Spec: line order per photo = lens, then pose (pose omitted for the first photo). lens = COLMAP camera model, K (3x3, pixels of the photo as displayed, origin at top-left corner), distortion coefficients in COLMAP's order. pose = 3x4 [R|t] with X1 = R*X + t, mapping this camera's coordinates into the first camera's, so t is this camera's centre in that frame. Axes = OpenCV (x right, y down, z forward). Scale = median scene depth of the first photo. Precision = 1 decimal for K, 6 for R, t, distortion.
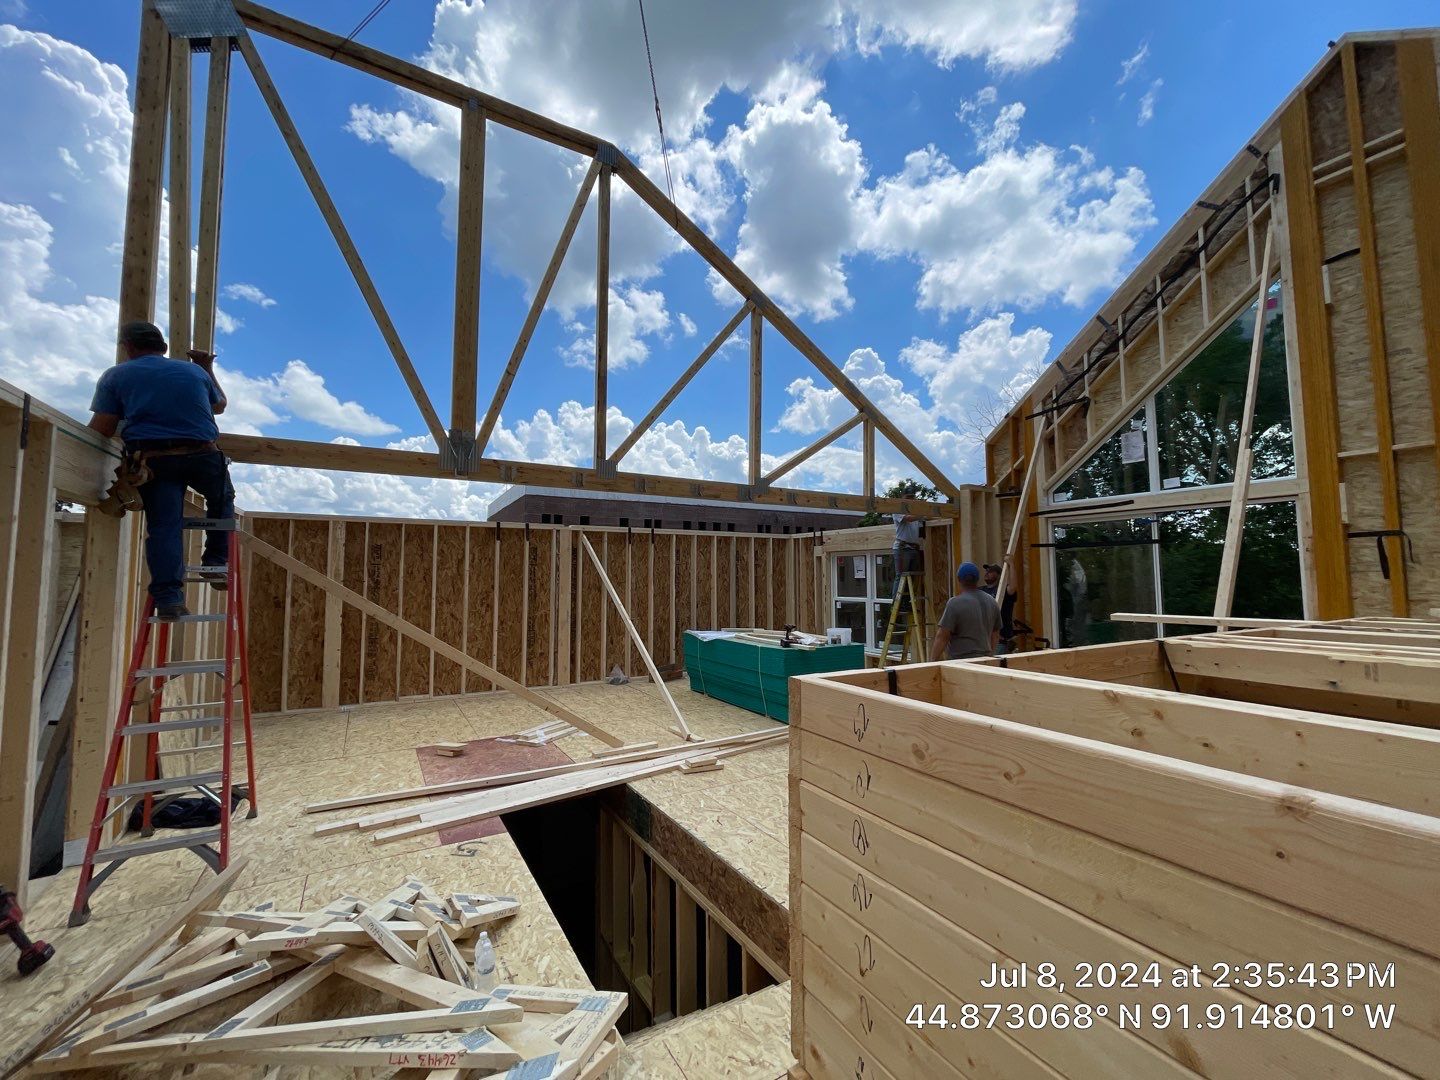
lens RADIAL K [[594.7, 0, 716.9], [0, 594.7, 539.0], [0, 0, 1]] dist [-0.007902, 0.000865]
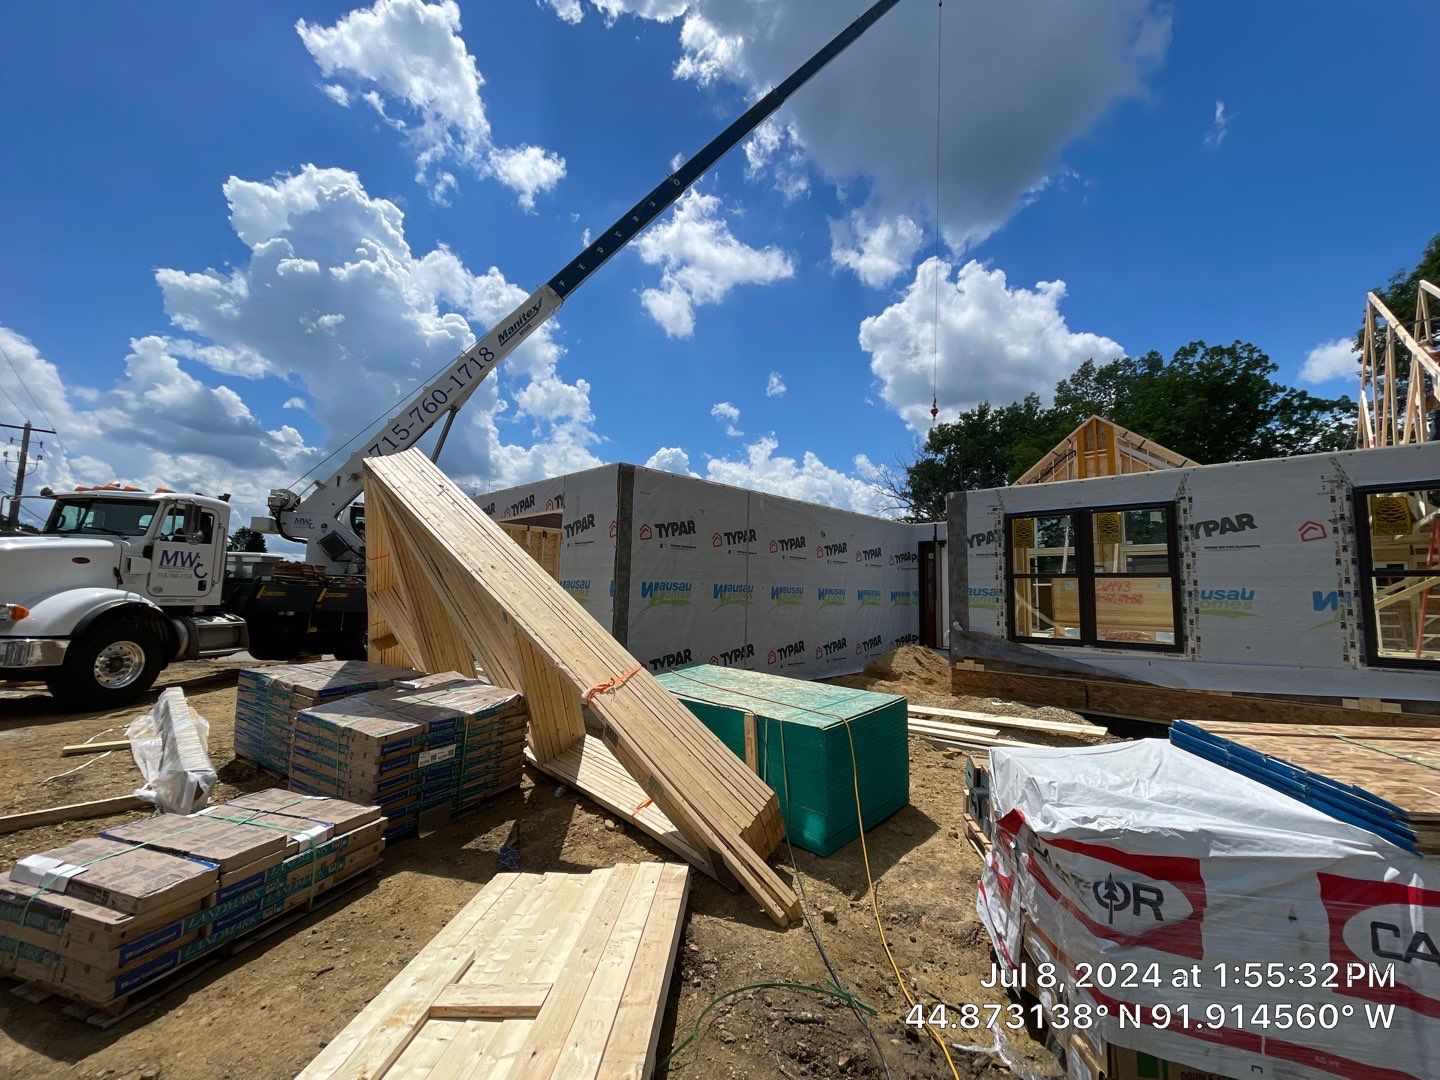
lens RADIAL K [[594.7, 0, 716.9], [0, 594.7, 539.0], [0, 0, 1]] dist [-0.007902, 0.000865]
pose [[0.971637, 0.044807, 0.232193, -1.343920], [-0.037670, 0.998674, -0.035080, 0.027236], [-0.233457, 0.025338, 0.972037, -1.340644]]
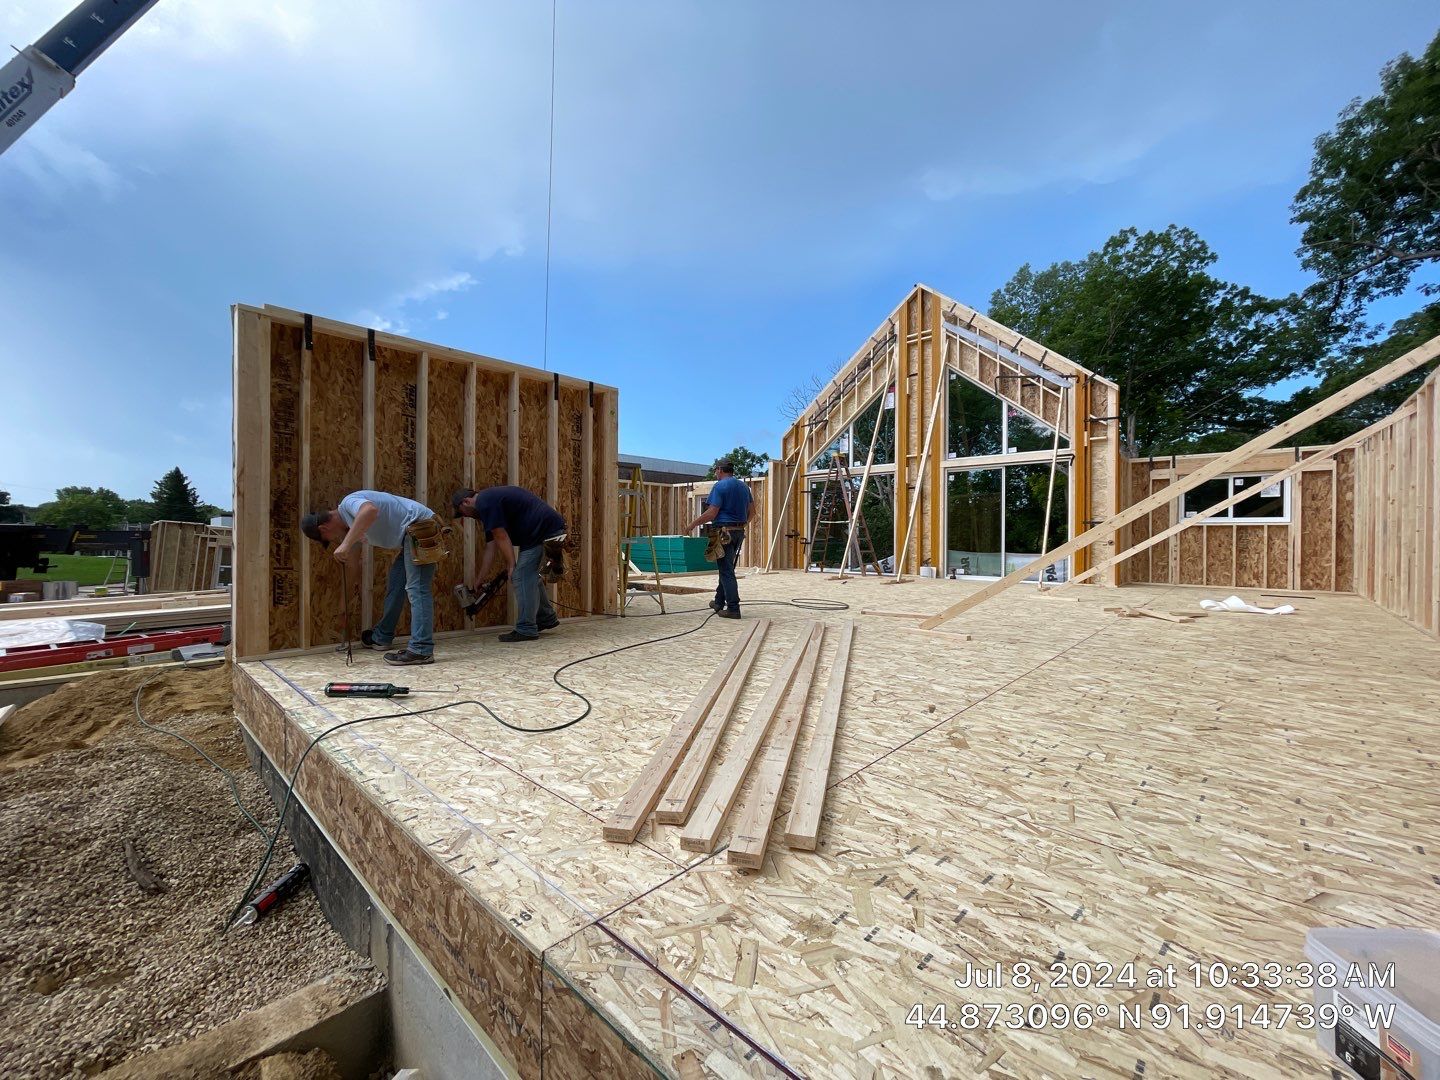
lens RADIAL K [[596.3, 0, 710.7], [0, 596.3, 536.6], [0, 0, 1]] dist [-0.005987, 0.000528]
pose [[0.966669, 0.013448, 0.255675, -0.304144], [-0.029885, 0.997720, 0.060512, 0.054476], [-0.254279, -0.066136, 0.964867, -0.965496]]
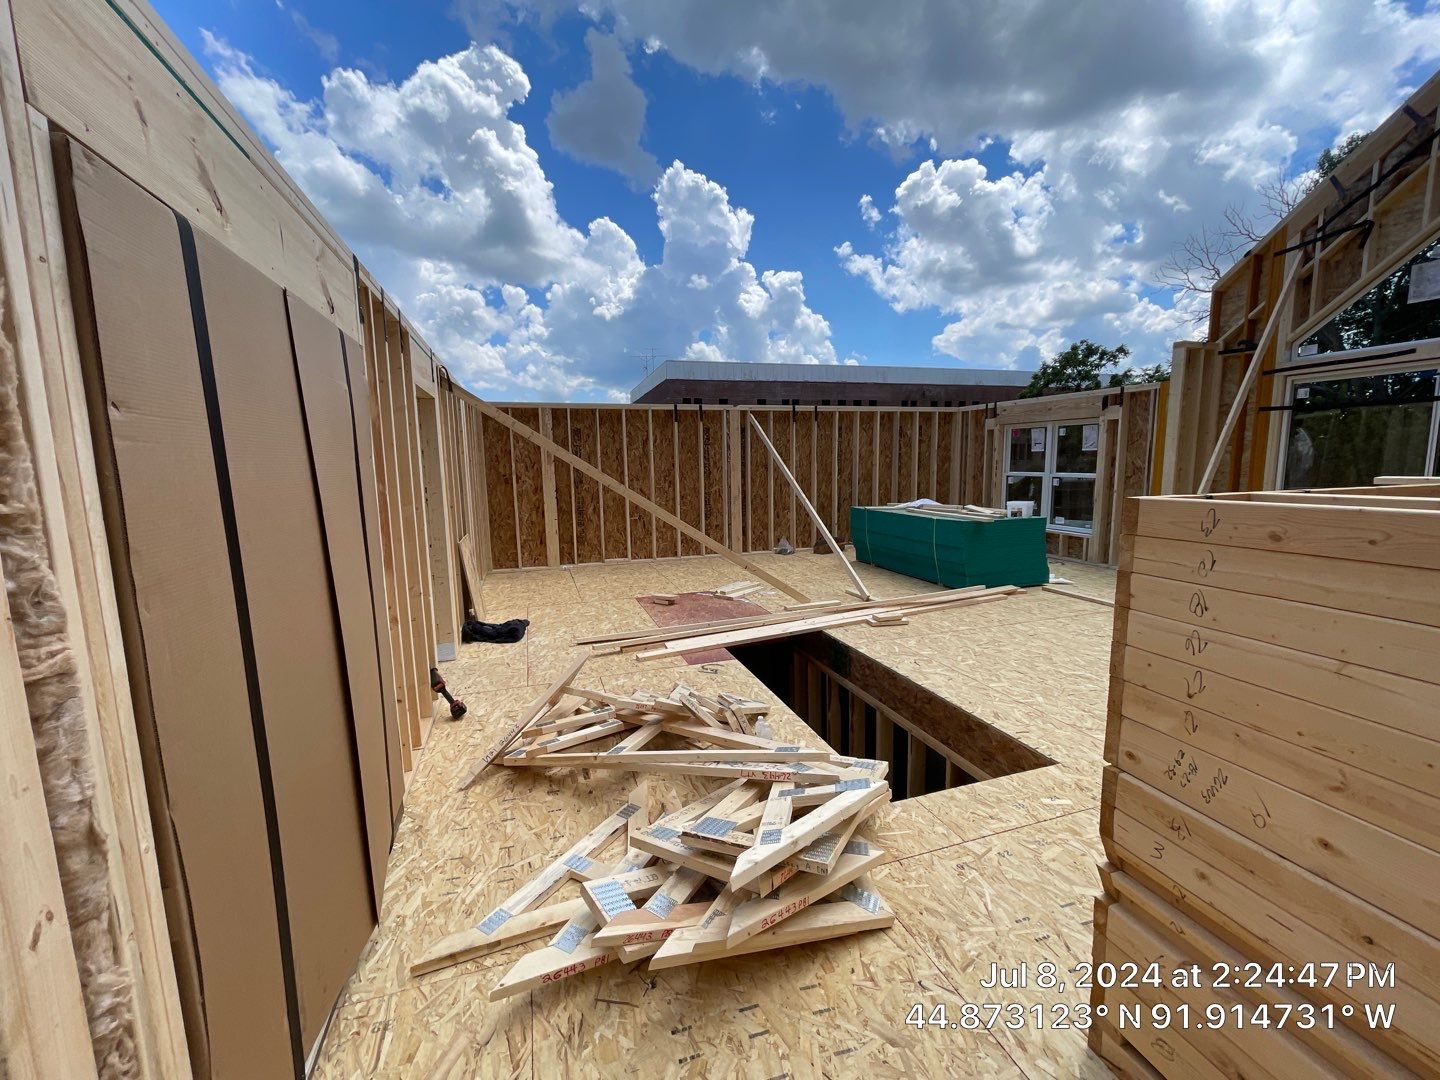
lens RADIAL K [[584.6, 0, 718.0], [0, 584.6, 537.2], [0, 0, 1]] dist [-0.000669, -0.000531]
pose [[0.973101, 0.015514, -0.229855, -0.058639], [0.030032, 0.980674, 0.193333, 0.005902], [0.228412, -0.195035, 0.953829, -0.056541]]
